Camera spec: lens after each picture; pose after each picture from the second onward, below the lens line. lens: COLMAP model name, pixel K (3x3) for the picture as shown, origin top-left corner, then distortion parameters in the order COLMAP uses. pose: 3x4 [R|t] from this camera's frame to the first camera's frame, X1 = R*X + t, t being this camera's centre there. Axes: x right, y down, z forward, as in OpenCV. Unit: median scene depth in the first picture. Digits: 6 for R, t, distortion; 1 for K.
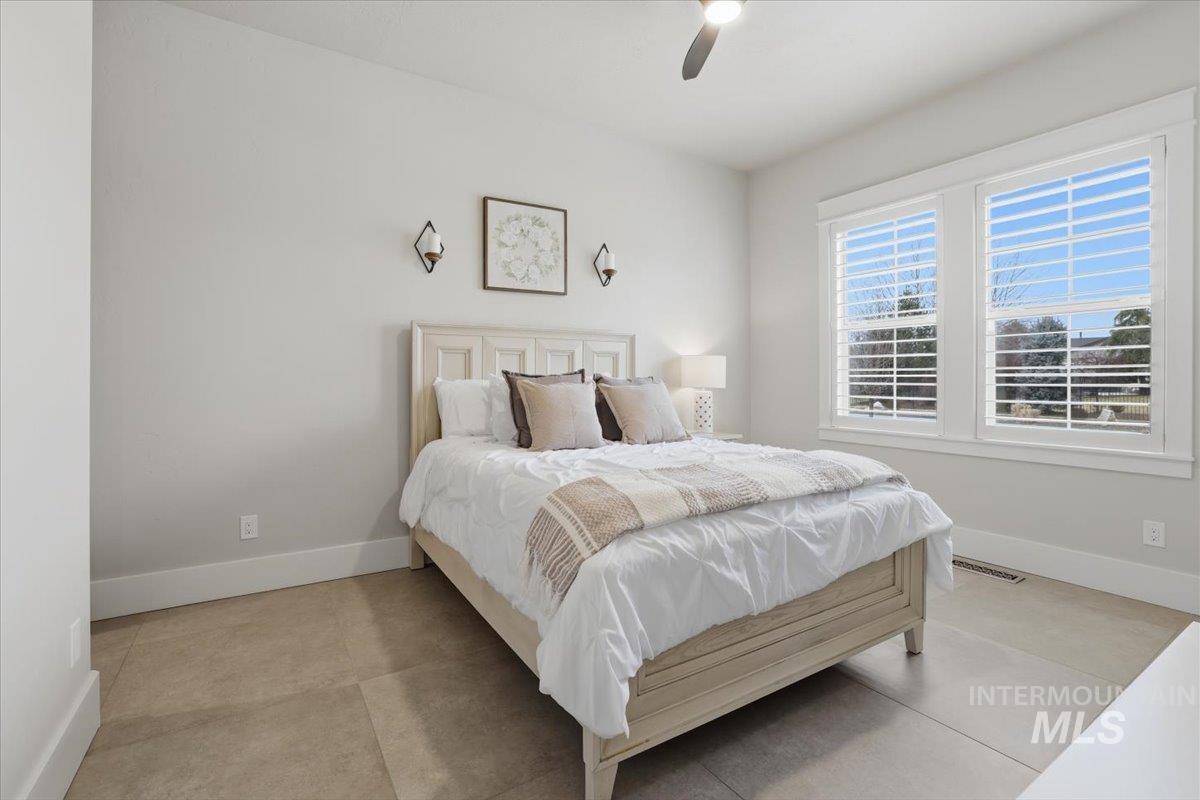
lens RADIAL K [[516.4, 0, 601.0], [0, 516.4, 389.8], [0, 0, 1]] dist [-0.012398, -0.000120]
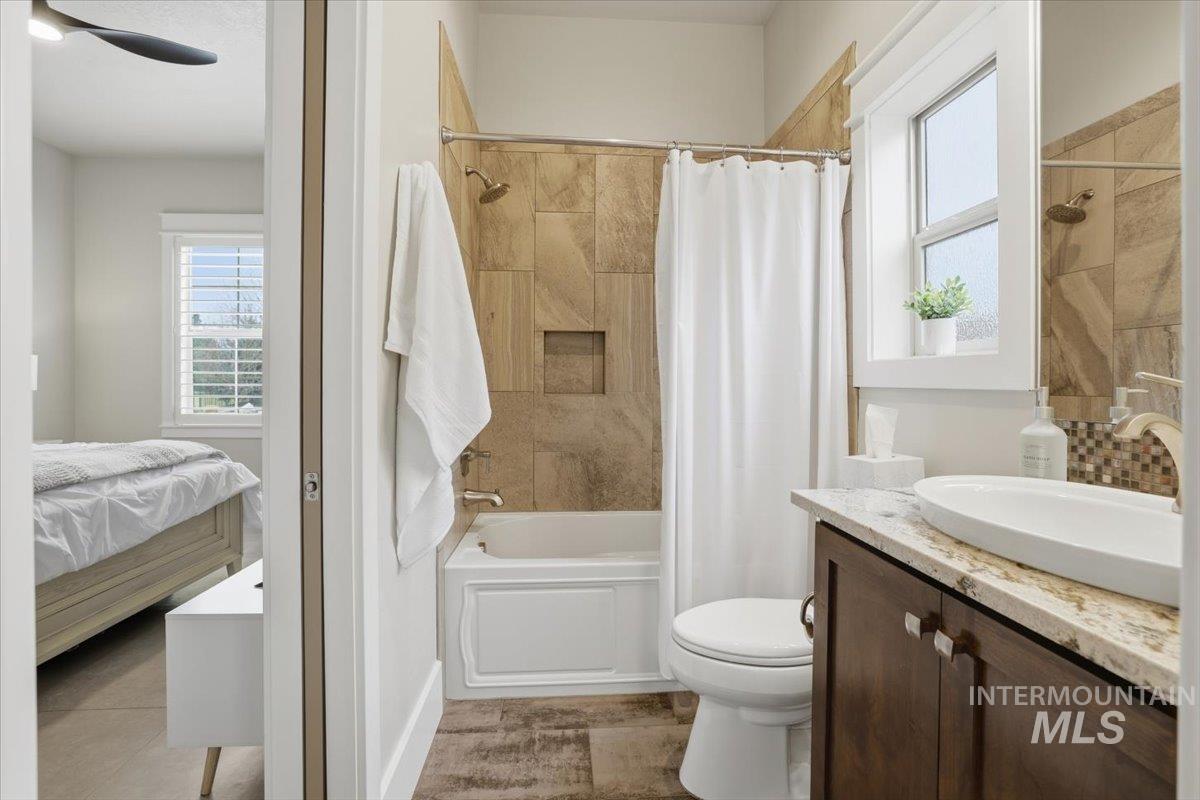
lens RADIAL K [[516.4, 0, 599.6], [0, 516.4, 387.7], [0, 0, 1]] dist [-0.012398, -0.000120]
pose [[0.475802, -0.002674, 0.879548, -0.151307], [0.008521, 0.999962, -0.001570, 0.006228], [-0.879511, 0.008242, 0.475807, -0.595346]]
